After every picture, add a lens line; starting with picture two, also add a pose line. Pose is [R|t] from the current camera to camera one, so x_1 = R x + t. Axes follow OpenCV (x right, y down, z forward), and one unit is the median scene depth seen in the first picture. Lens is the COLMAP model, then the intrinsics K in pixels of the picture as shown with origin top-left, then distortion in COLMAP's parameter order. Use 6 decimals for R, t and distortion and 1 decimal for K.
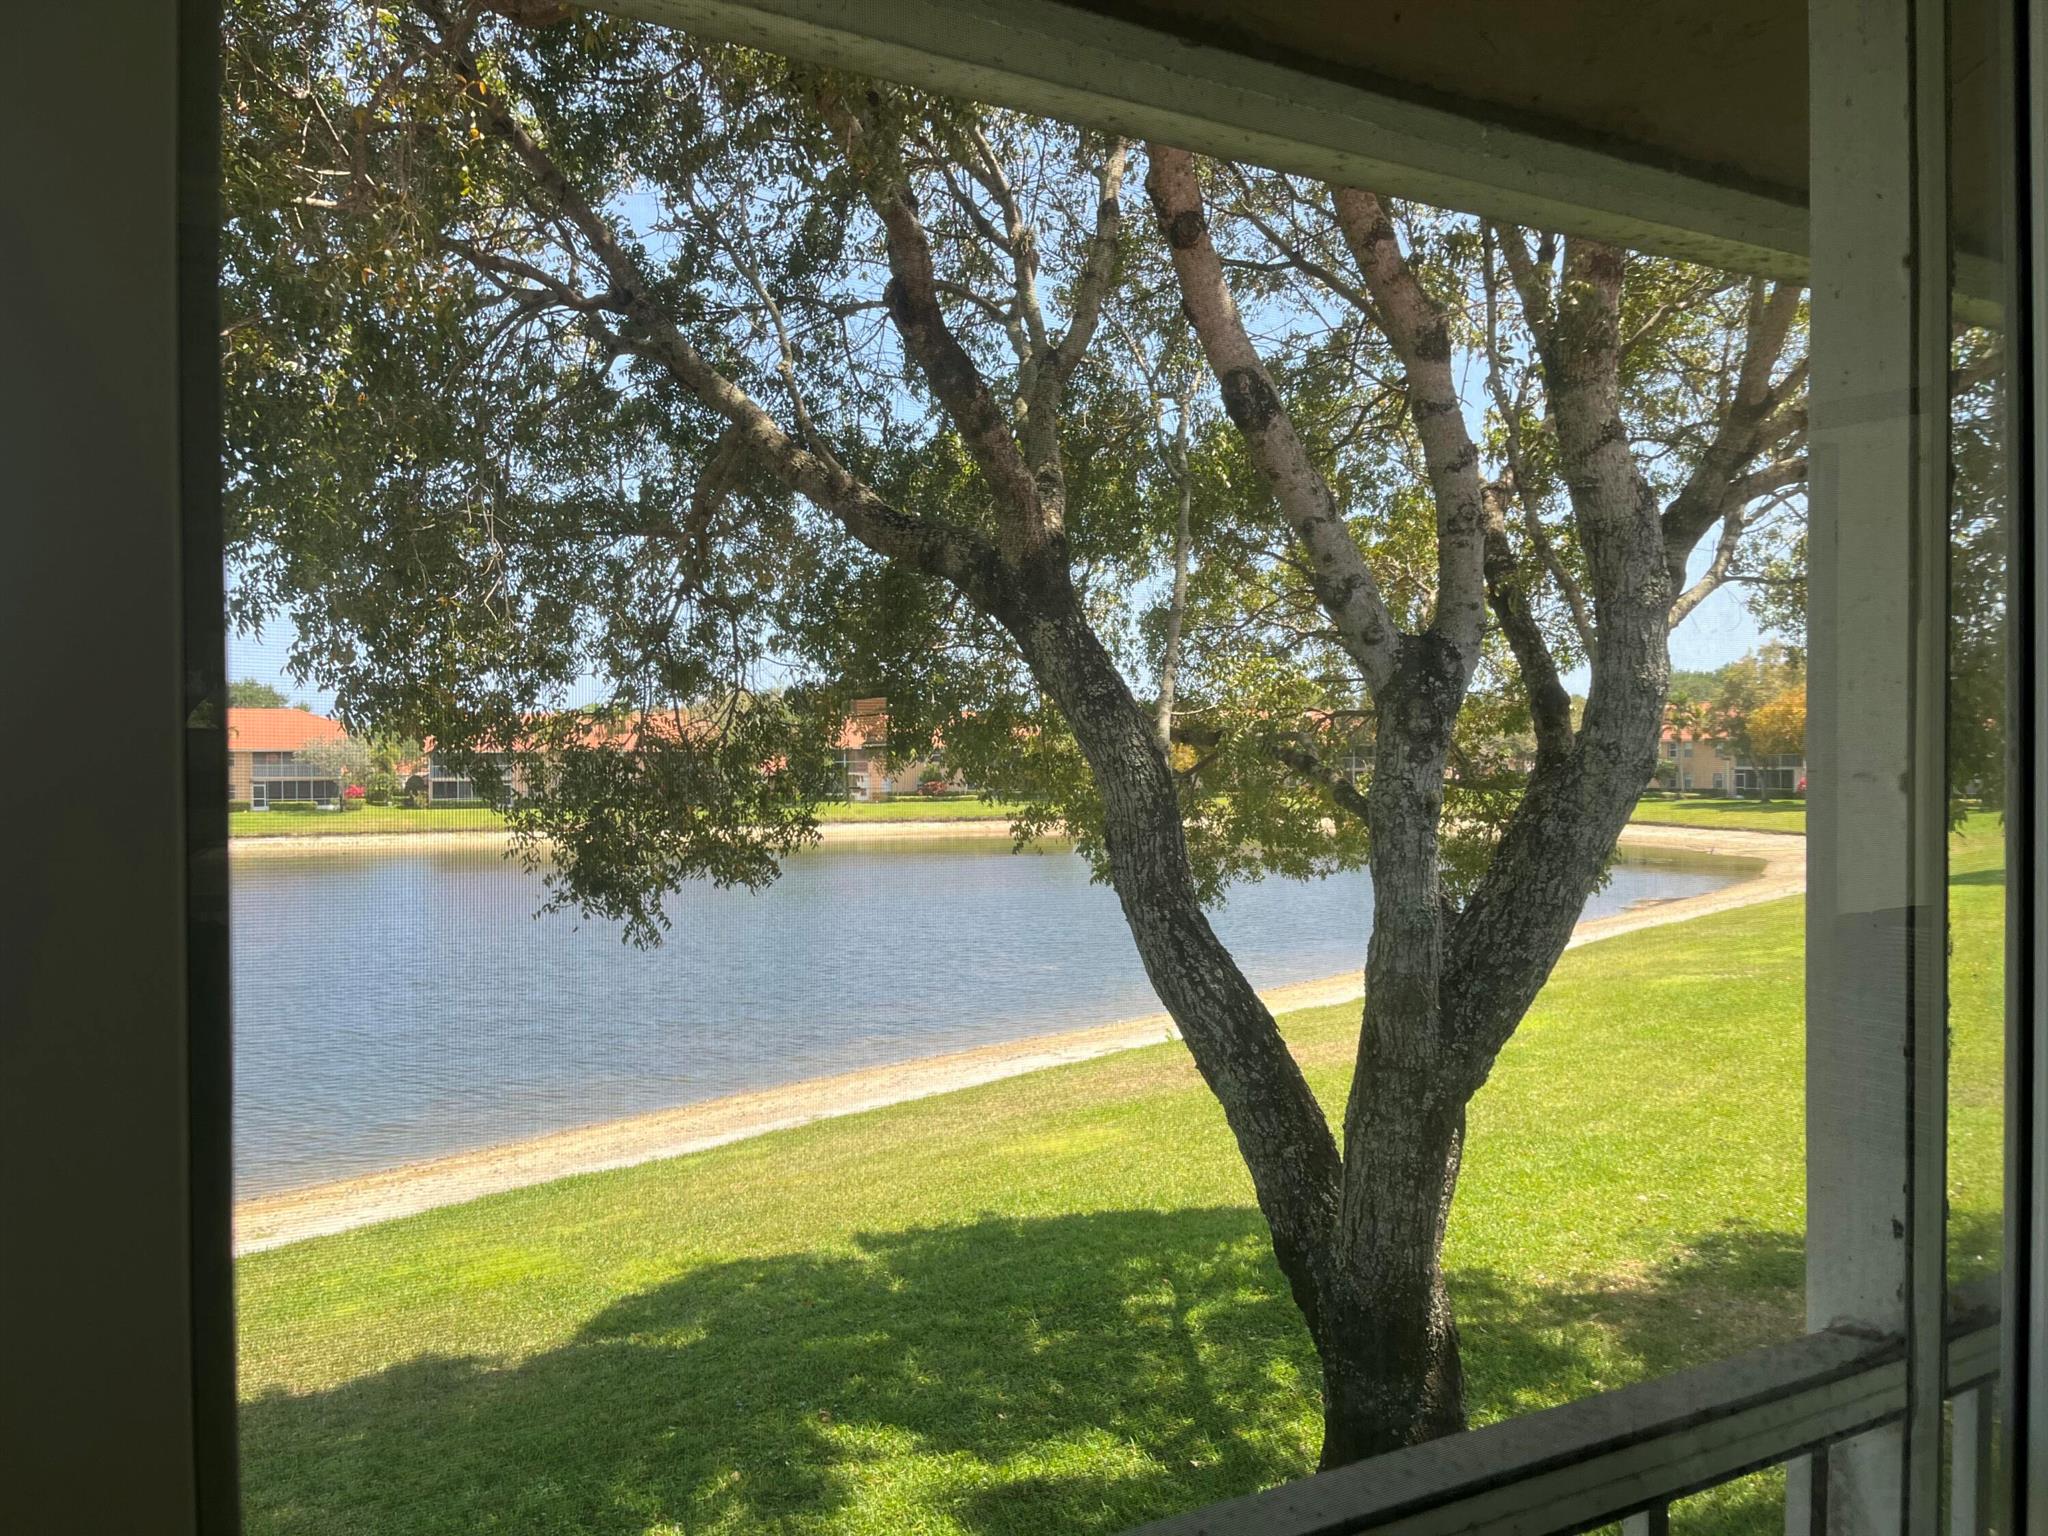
lens RADIAL K [[1538.2, 0, 1024.0], [0, 1538.2, 768.0], [0, 0, 1]] dist [0.004512, -0.004292]
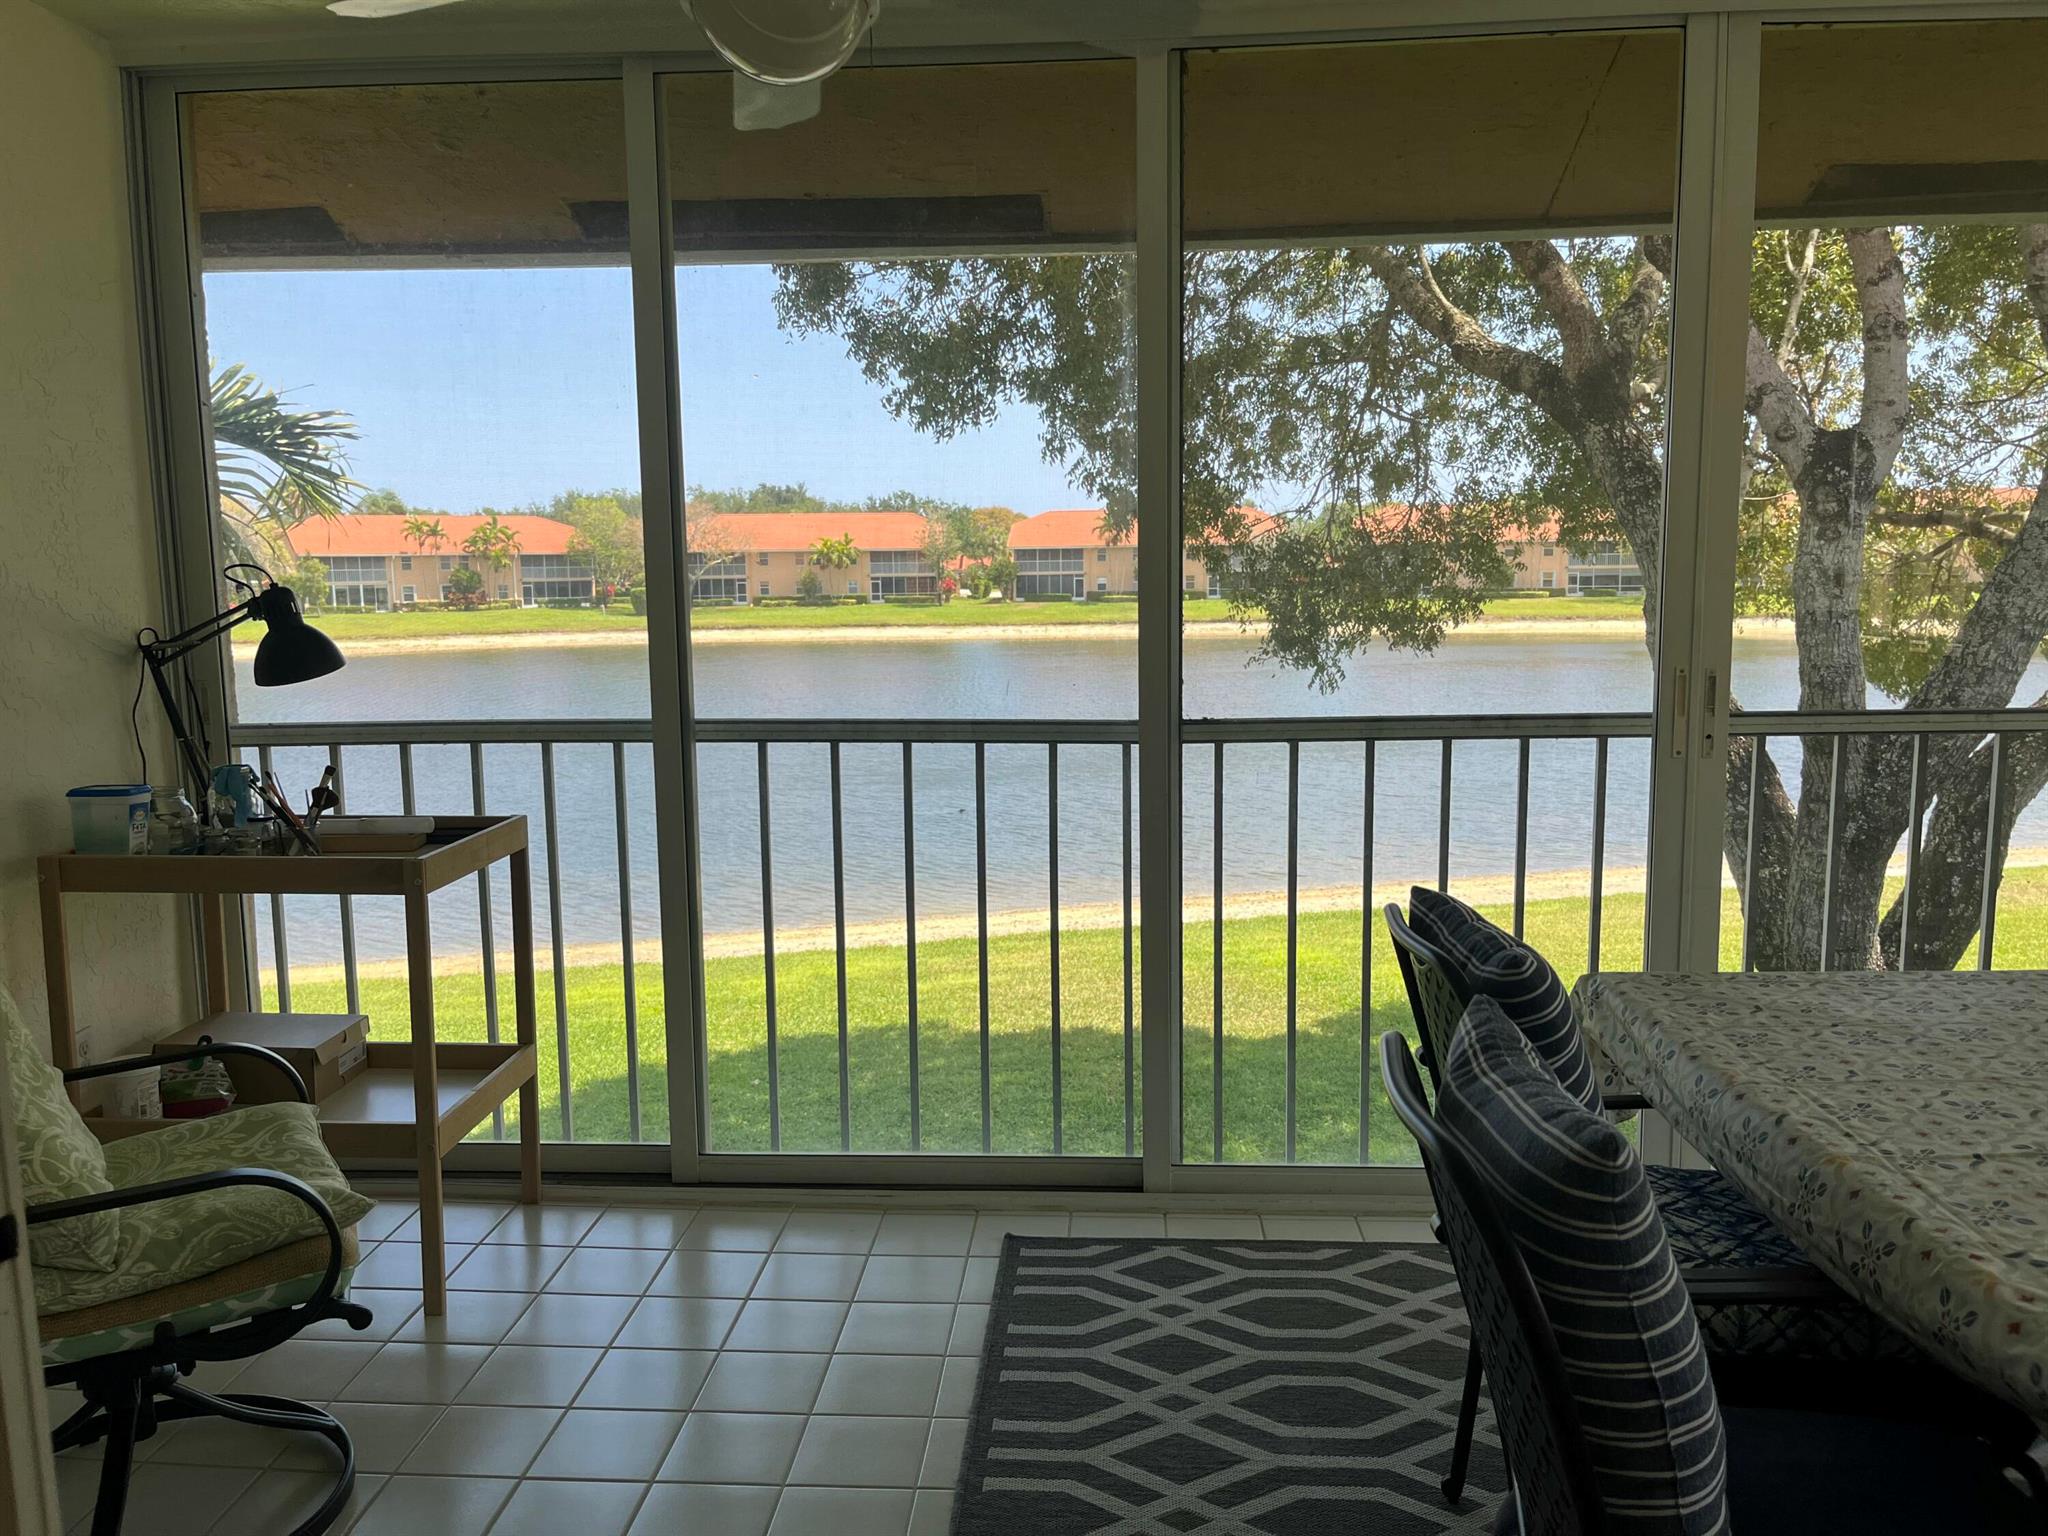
lens RADIAL K [[1538.2, 0, 1024.0], [0, 1538.2, 768.0], [0, 0, 1]] dist [0.004512, -0.004292]
pose [[0.832142, 0.068330, -0.550338, 0.374543], [0.006372, 0.991136, 0.132695, 0.008144], [0.554527, -0.113928, 0.824330, -0.315342]]
